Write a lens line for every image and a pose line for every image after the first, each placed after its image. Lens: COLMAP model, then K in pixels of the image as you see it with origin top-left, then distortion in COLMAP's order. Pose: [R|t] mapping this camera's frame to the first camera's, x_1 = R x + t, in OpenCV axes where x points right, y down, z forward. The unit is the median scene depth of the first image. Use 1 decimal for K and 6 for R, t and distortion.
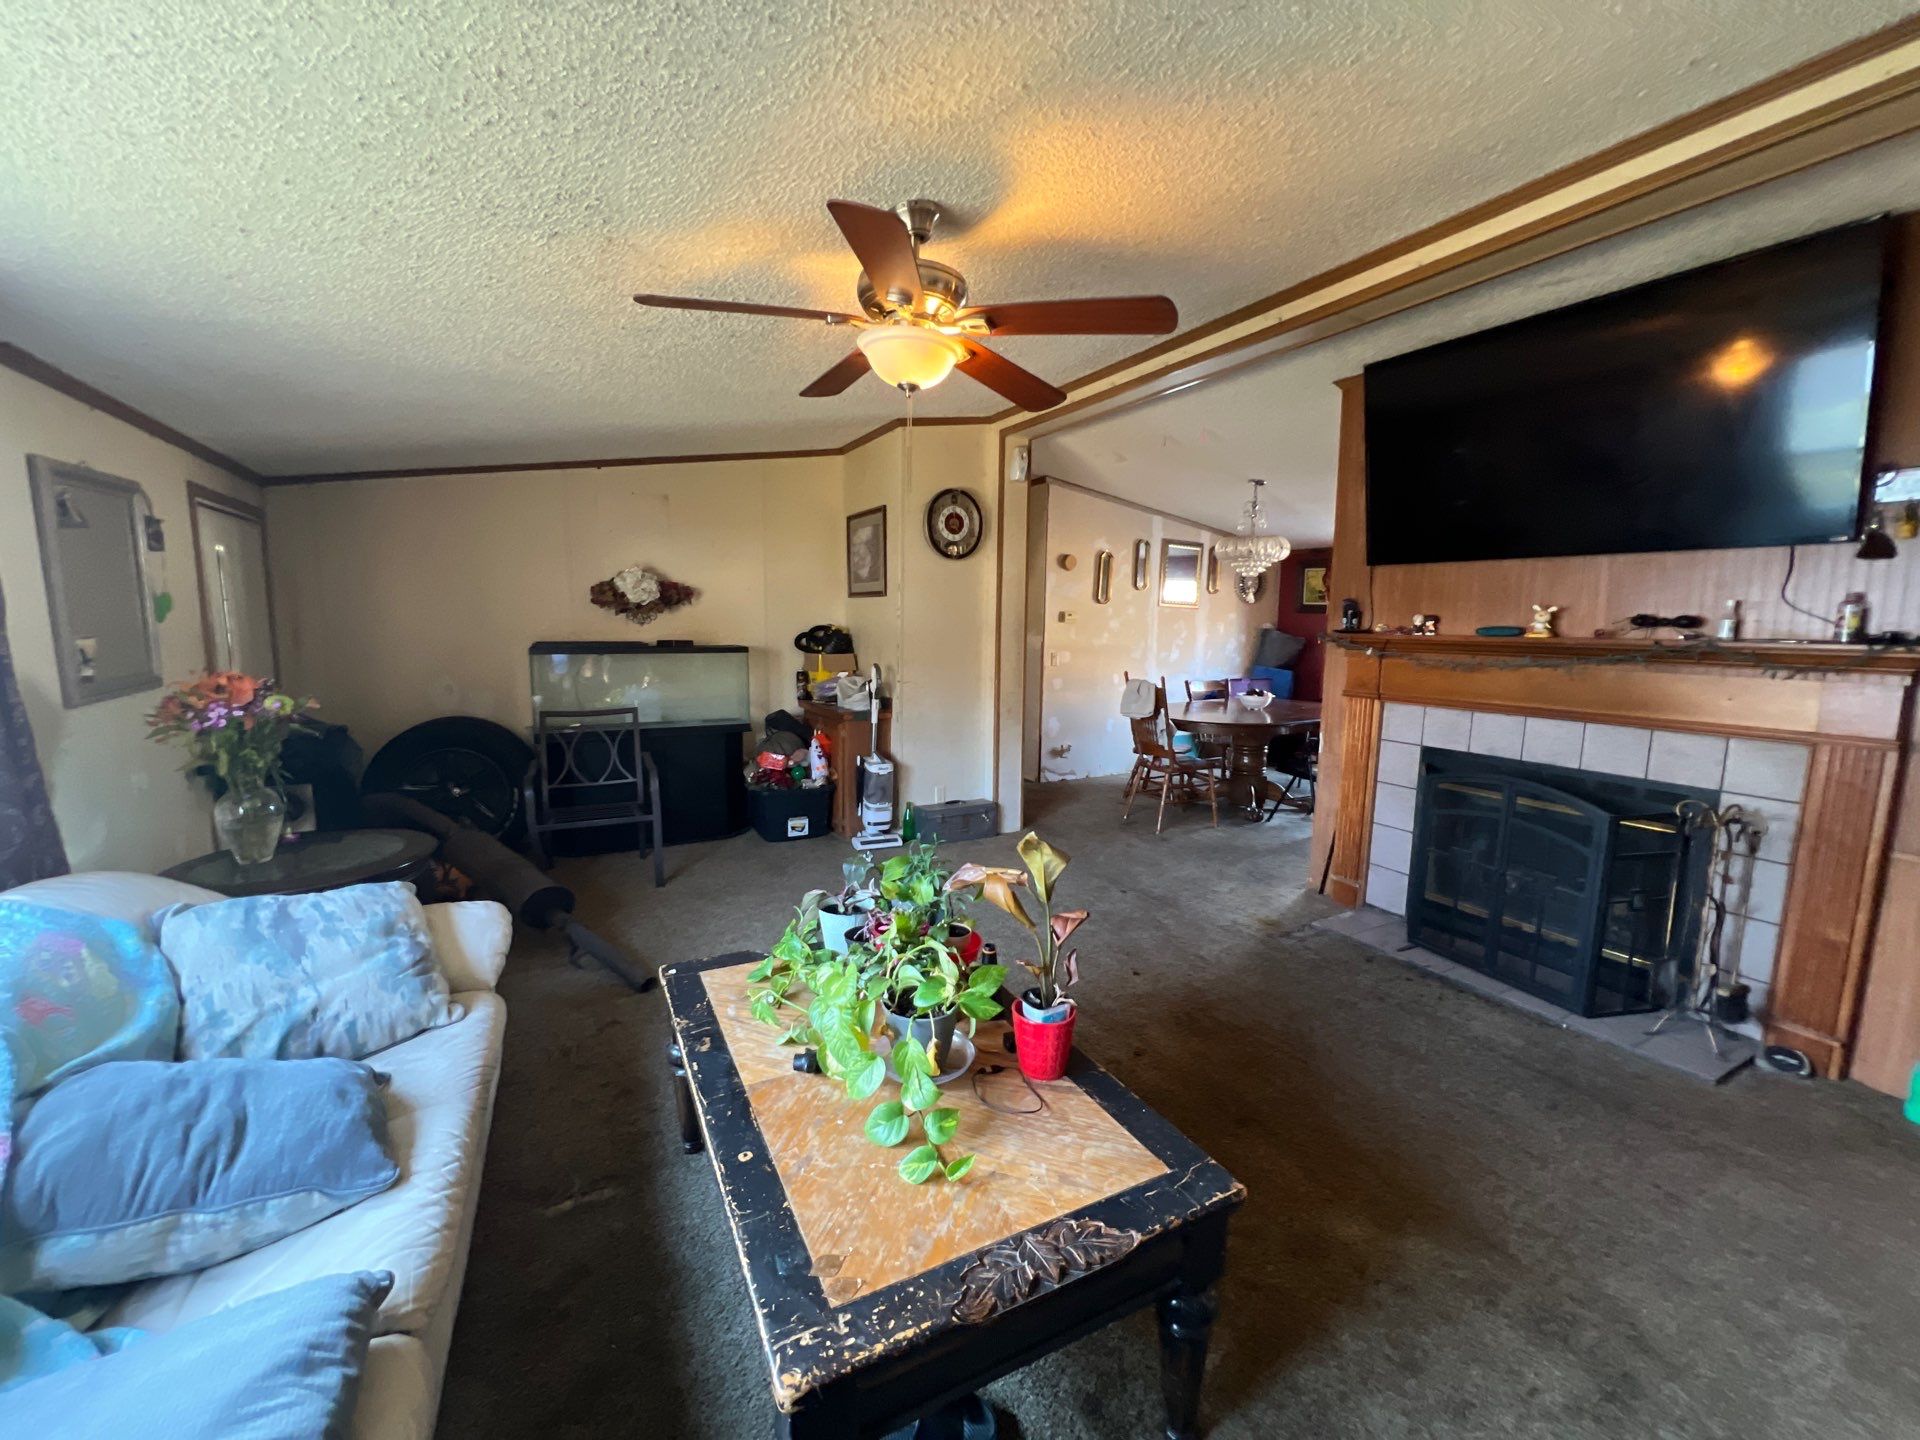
lens RADIAL K [[770.4, 0, 958.3], [0, 770.4, 725.5], [0, 0, 1]] dist [-0.001982, 0.000003]
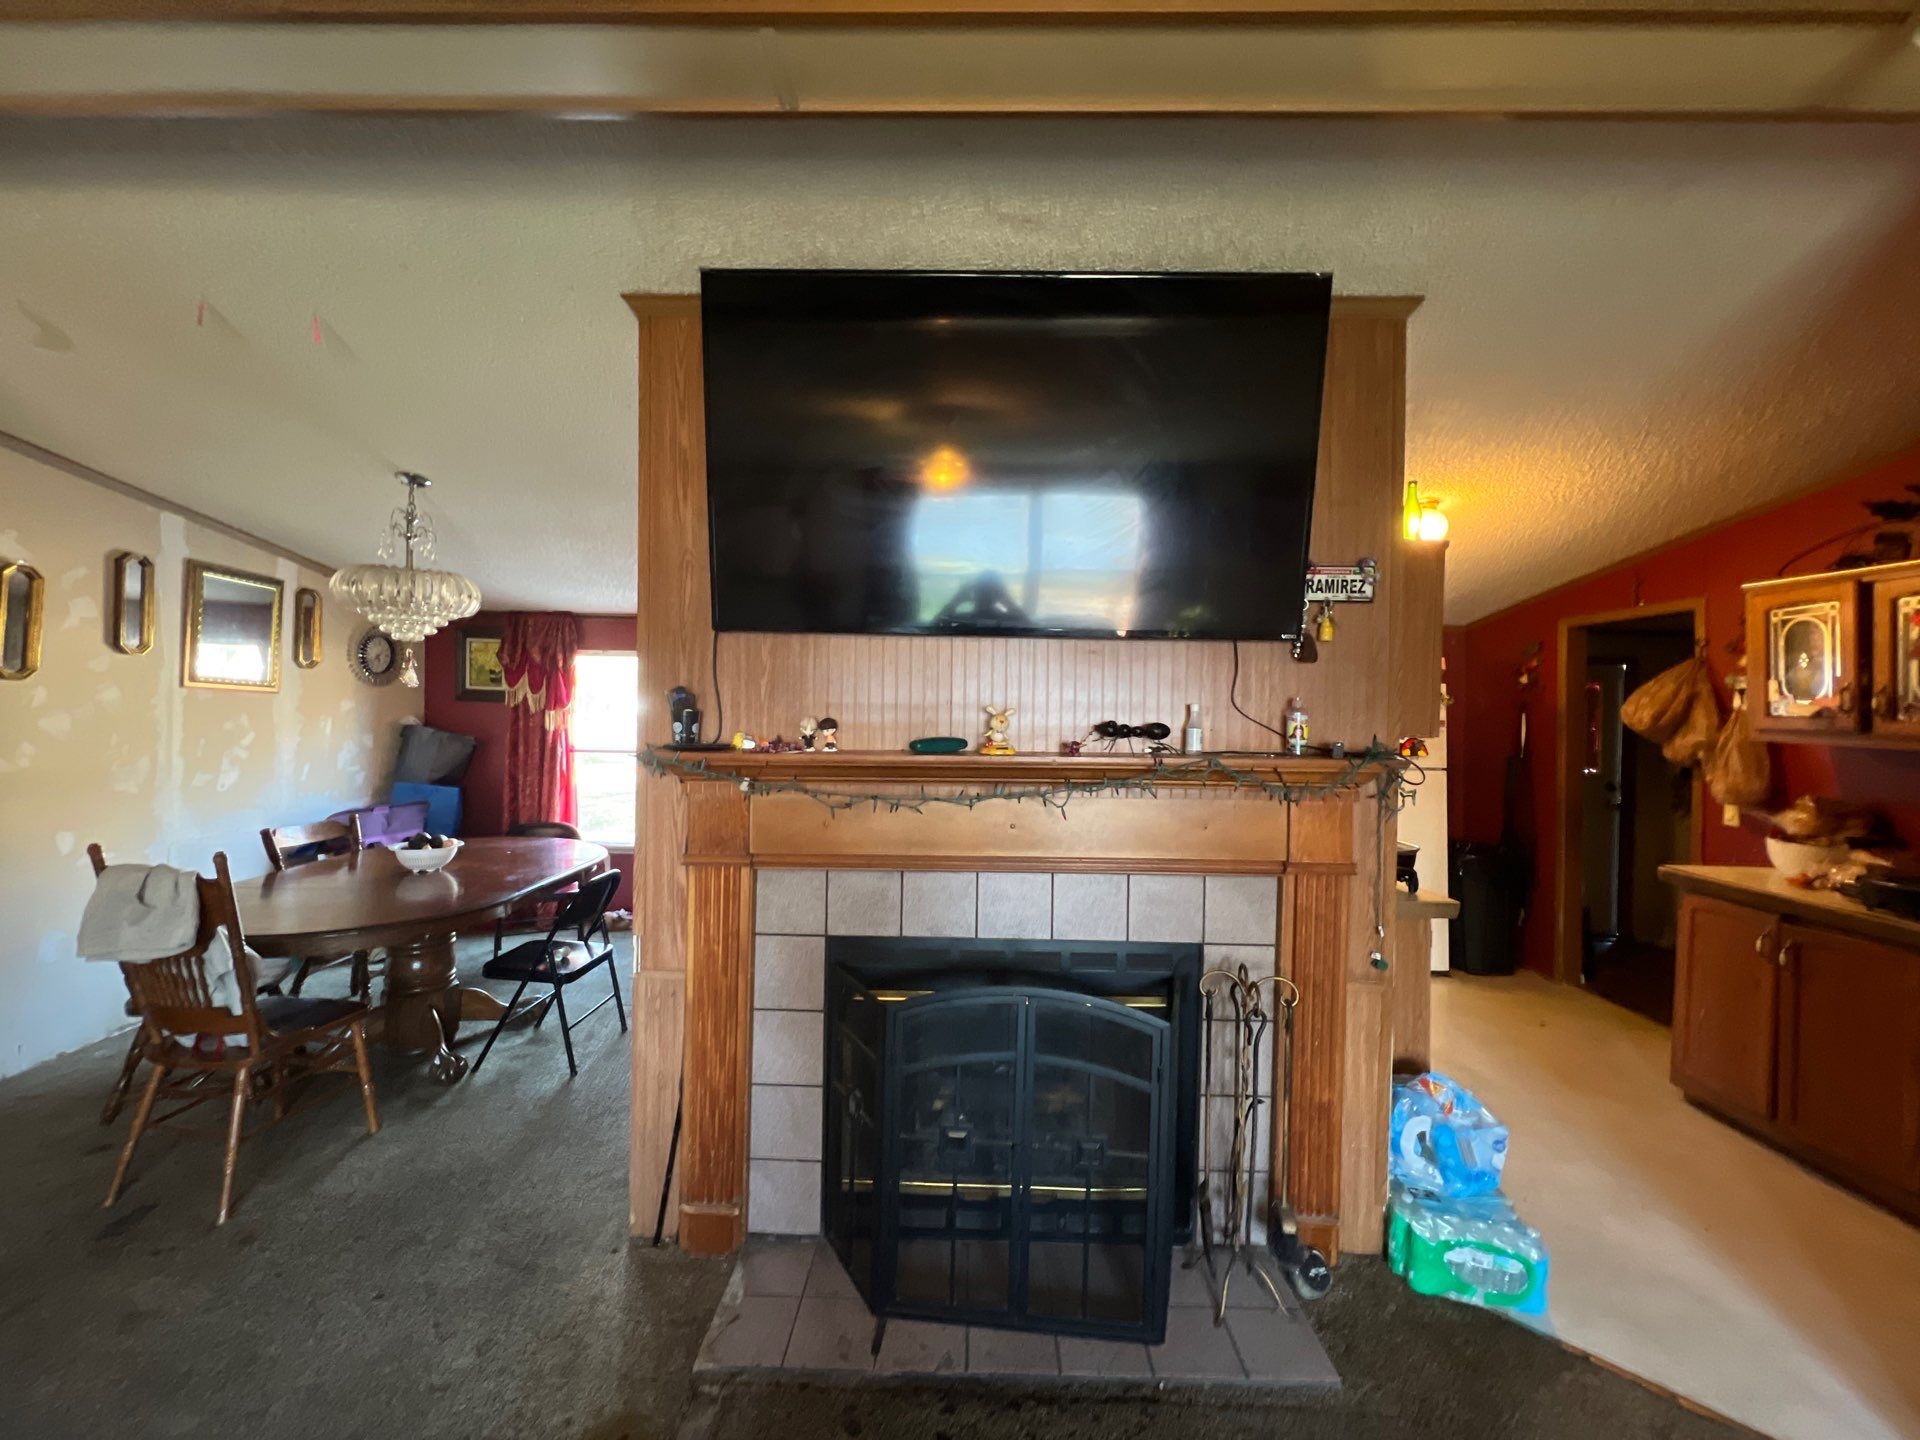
lens RADIAL K [[770.4, 0, 955.9], [0, 770.4, 712.4], [0, 0, 1]] dist [-0.001982, 0.000003]
pose [[0.494119, -0.004732, 0.869381, 0.094702], [0.112360, 0.991946, -0.058461, -0.069324], [-0.862103, 0.126570, 0.490672, 0.420456]]
